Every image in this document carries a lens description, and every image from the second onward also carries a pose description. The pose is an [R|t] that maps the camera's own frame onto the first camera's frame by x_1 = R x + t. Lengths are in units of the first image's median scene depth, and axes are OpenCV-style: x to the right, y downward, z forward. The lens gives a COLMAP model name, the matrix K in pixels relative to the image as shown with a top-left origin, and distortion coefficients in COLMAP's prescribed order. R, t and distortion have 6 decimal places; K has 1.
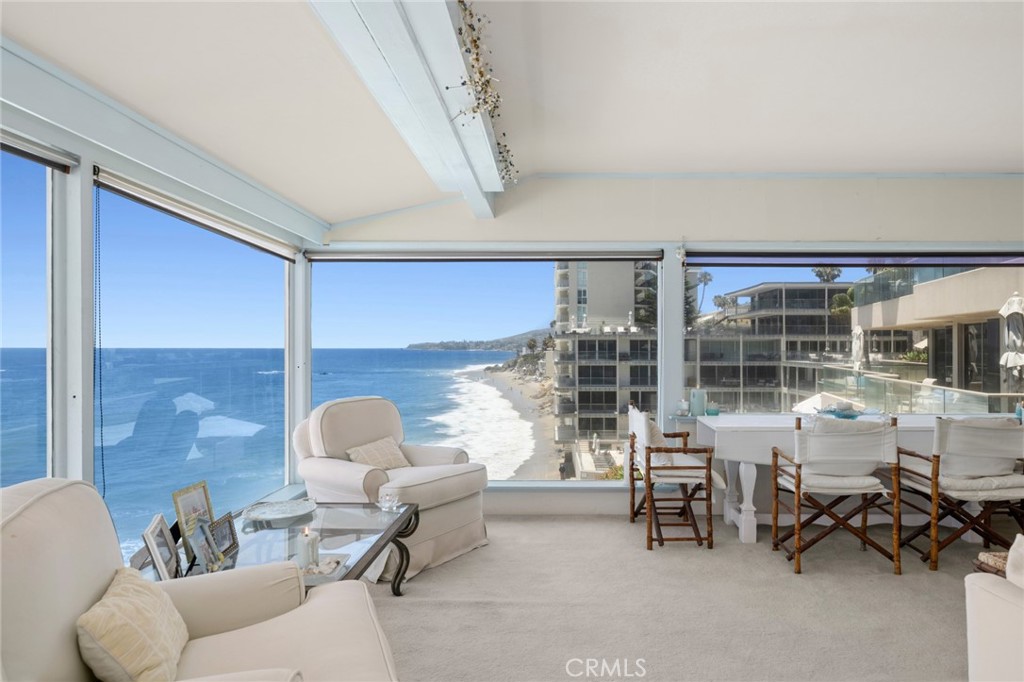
lens RADIAL K [[636.5, 0, 537.0], [0, 636.5, 345.7], [0, 0, 1]] dist [0.006020, 0.000326]
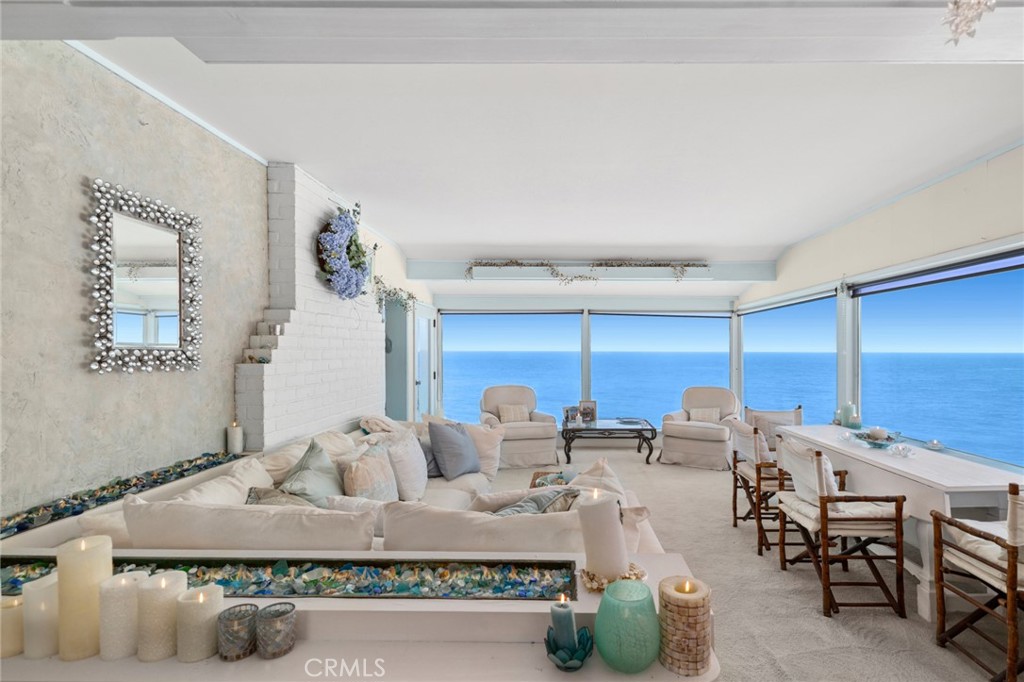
lens RADIAL K [[494.9, 0, 556.0], [0, 494.9, 354.4], [0, 0, 1]] dist [0.000289, 0.002055]
pose [[-0.014908, 0.009694, -0.999842, 1.642997], [0.000336, 0.999953, 0.009690, -0.043507], [0.999889, -0.000191, -0.014911, 0.667717]]
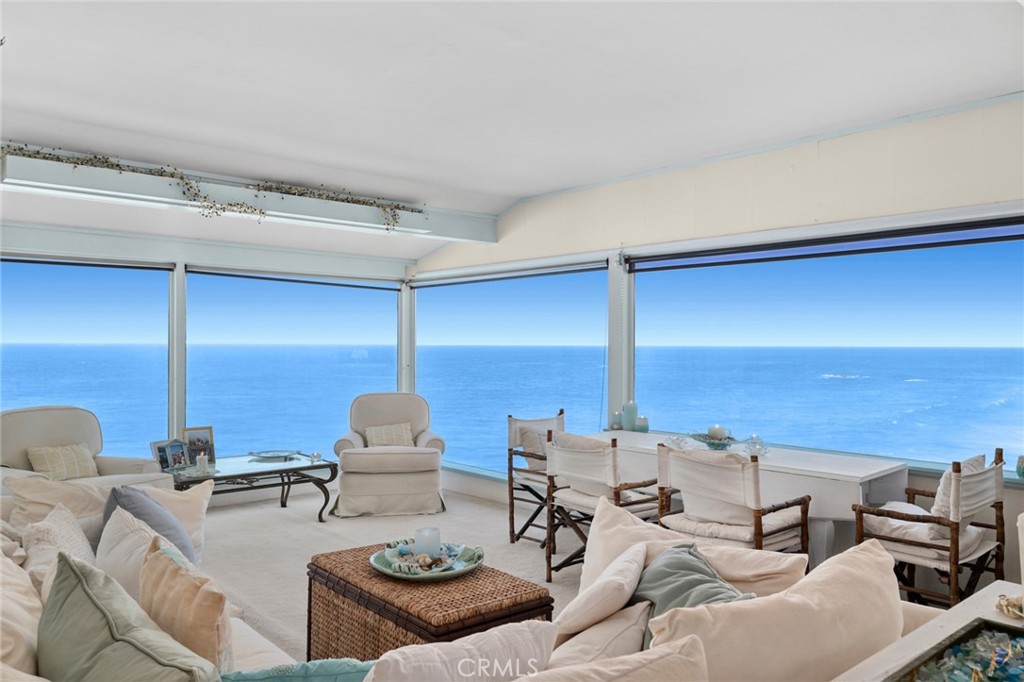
lens RADIAL K [[756.4, 0, 511.8], [0, 756.4, 342.8], [0, 0, 1]] dist [0.001929, 0.002203]
pose [[0.656250, 0.002729, -0.754539, 1.389202], [-0.001978, 0.999996, 0.001897, -0.031875], [0.754541, 0.000247, 0.656253, 0.169327]]
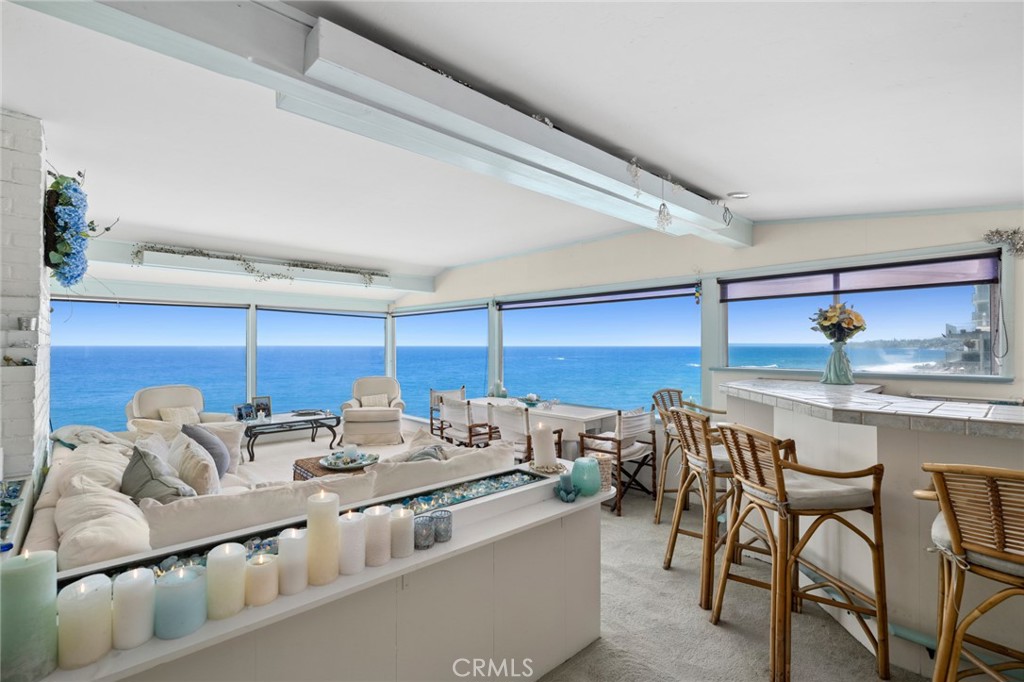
lens RADIAL K [[475.7, 0, 512.7], [0, 475.7, 342.0], [0, 0, 1]] dist [0.001080, 0.001215]
pose [[0.678436, -0.002885, -0.734654, 1.738749], [0.000573, 0.999994, -0.003397, -0.050203], [0.734659, 0.001884, 0.678434, 0.199247]]
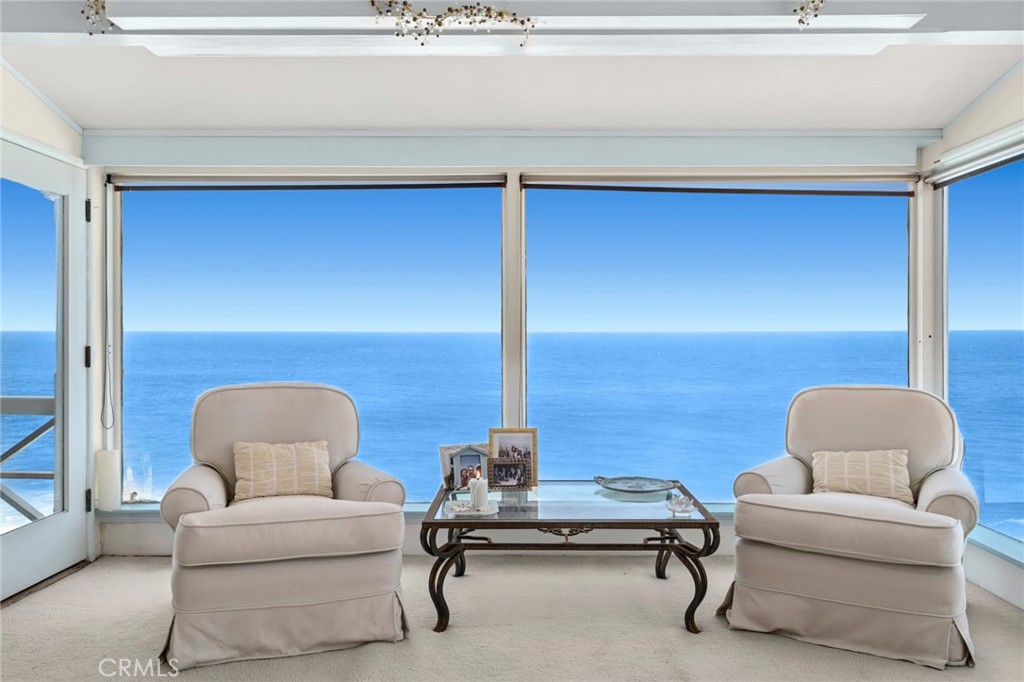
lens RADIAL K [[792.4, 0, 507.2], [0, 792.4, 331.5], [0, 0, 1]] dist [-0.028655, 0.008844]
pose [[-0.030394, 0.005159, -0.999525, 0.728041], [0.004545, 0.999977, 0.005023, 0.023604], [0.999528, -0.004390, -0.030417, 0.795622]]
